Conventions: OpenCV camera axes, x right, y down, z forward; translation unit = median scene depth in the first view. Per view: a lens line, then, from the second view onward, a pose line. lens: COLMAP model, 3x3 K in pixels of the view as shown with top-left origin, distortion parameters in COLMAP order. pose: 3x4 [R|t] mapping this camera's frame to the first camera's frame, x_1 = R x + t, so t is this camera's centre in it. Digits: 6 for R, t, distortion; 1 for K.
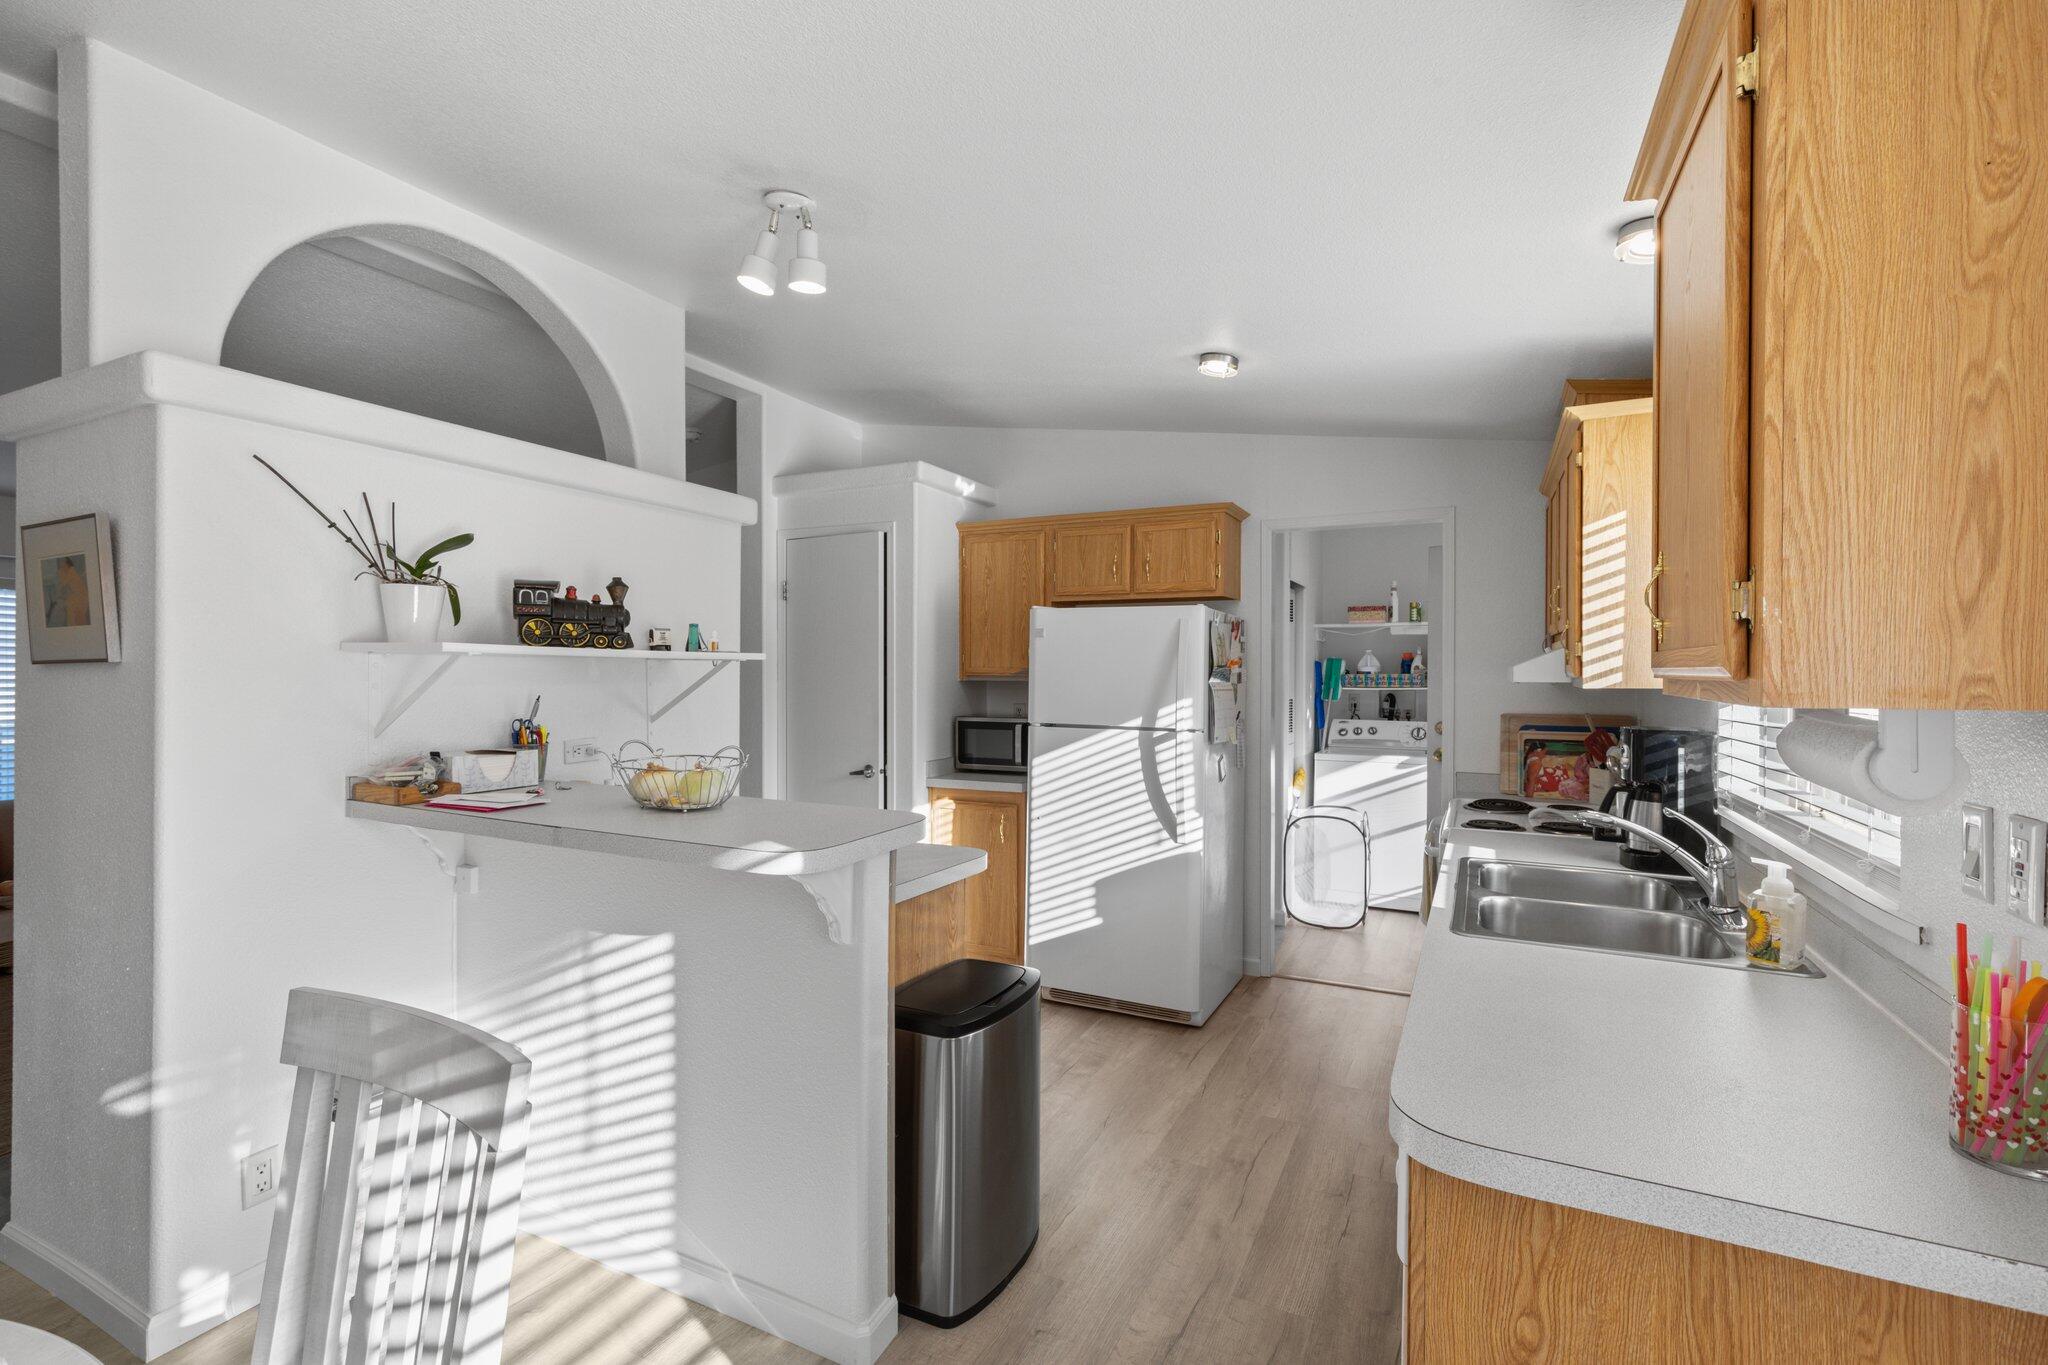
lens RADIAL K [[919.3, 0, 1036.4], [0, 919.3, 683.0], [0, 0, 1]] dist [0.004973, 0.000296]
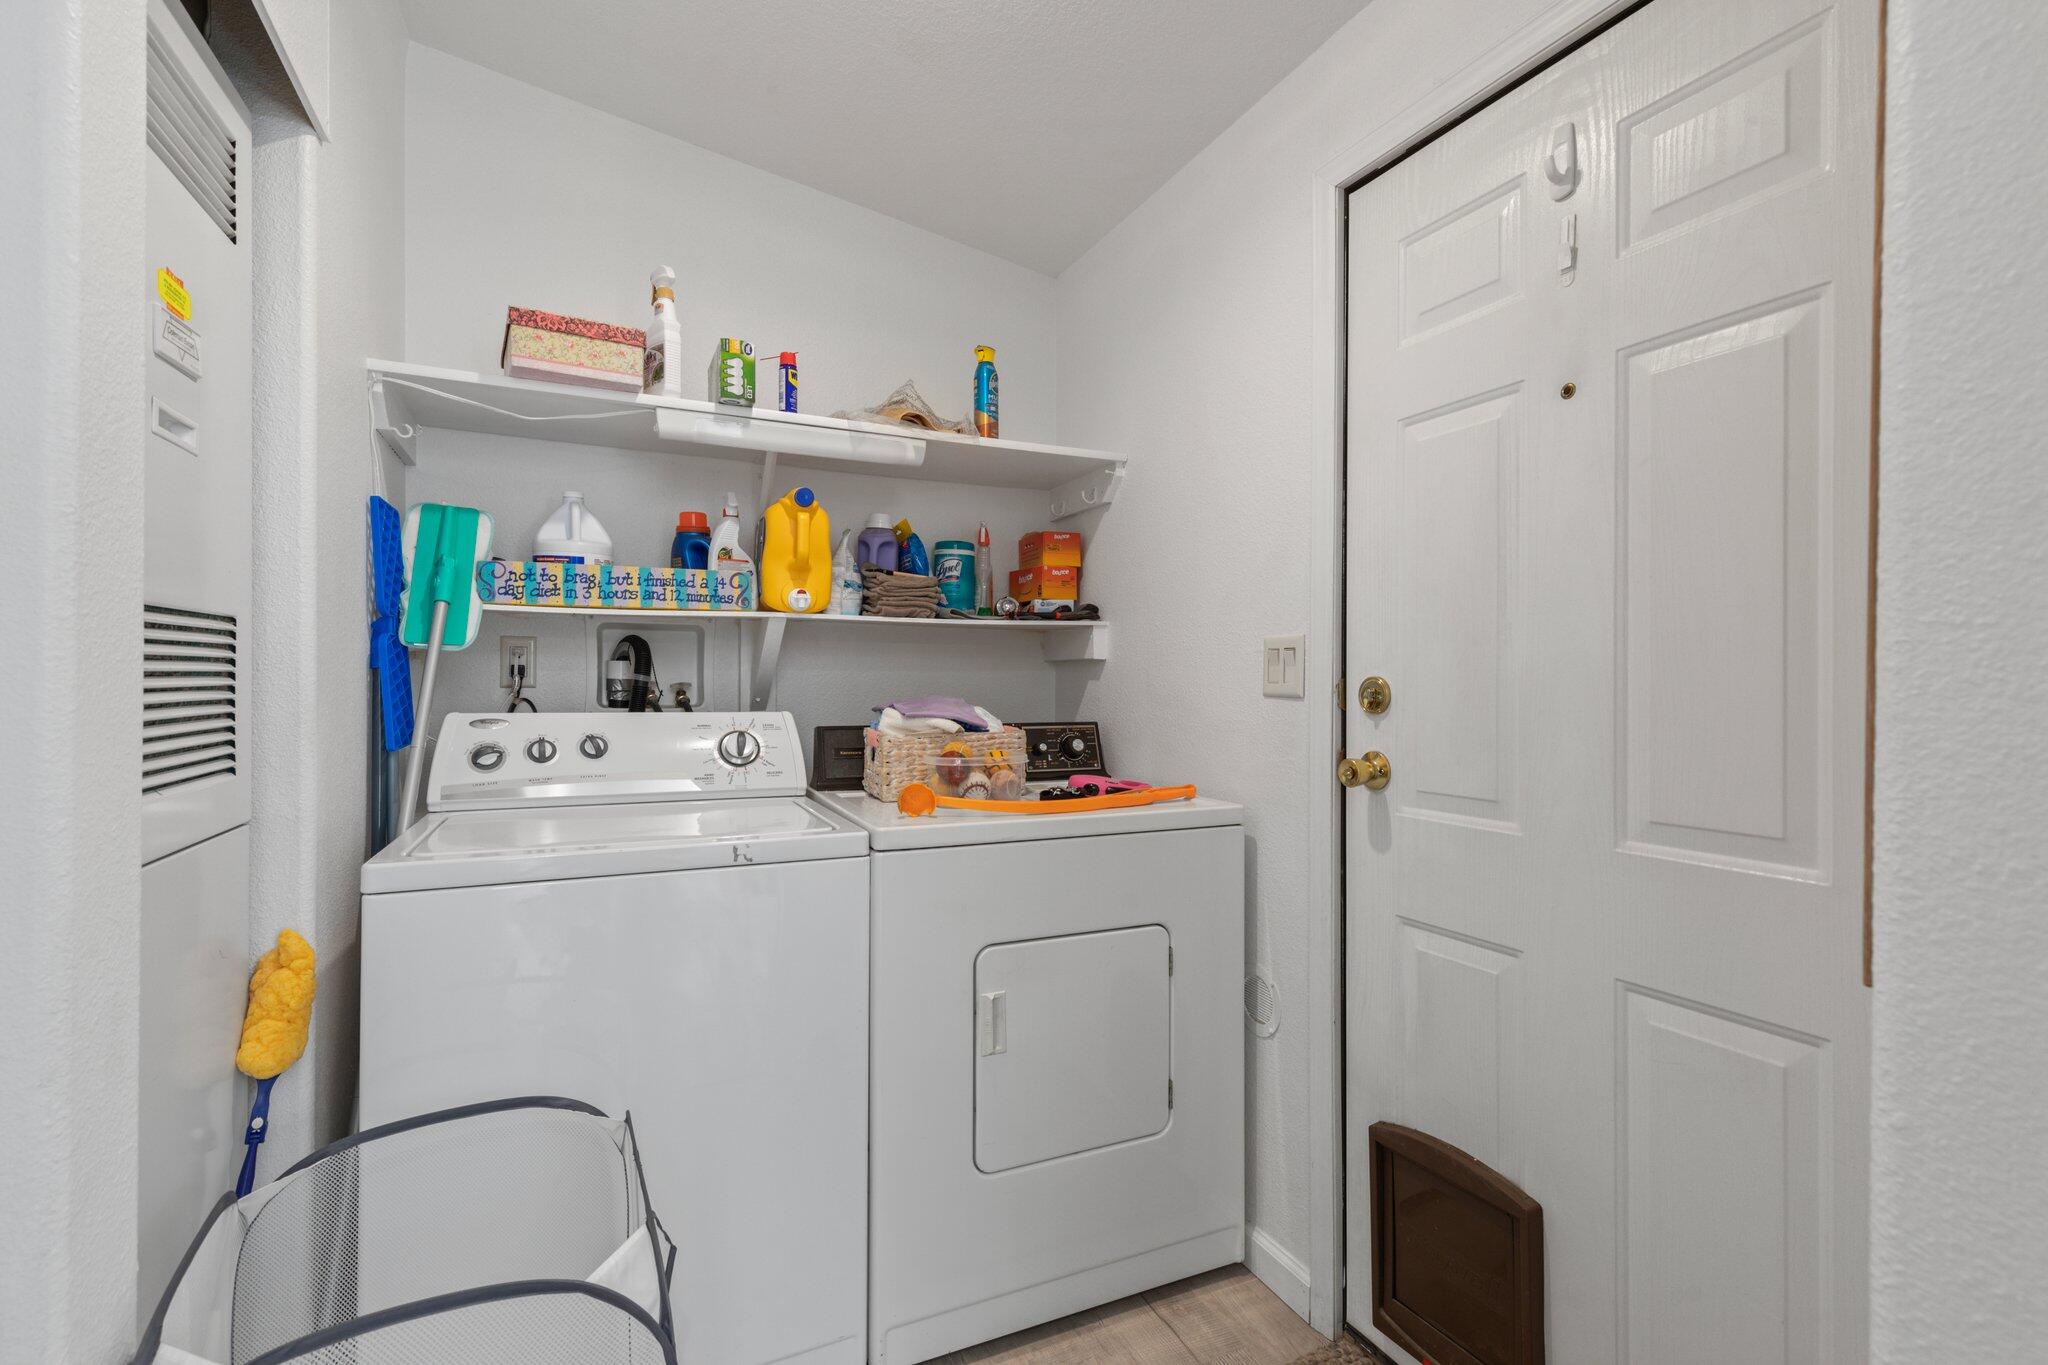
lens RADIAL K [[919.3, 0, 1032.4], [0, 919.3, 681.3], [0, 0, 1]] dist [0.004973, 0.000296]
pose [[0.626091, -0.001742, 0.779748, 0.215146], [0.007009, 0.999970, -0.003393, 0.031695], [-0.779718, 0.007590, 0.626085, 0.685638]]
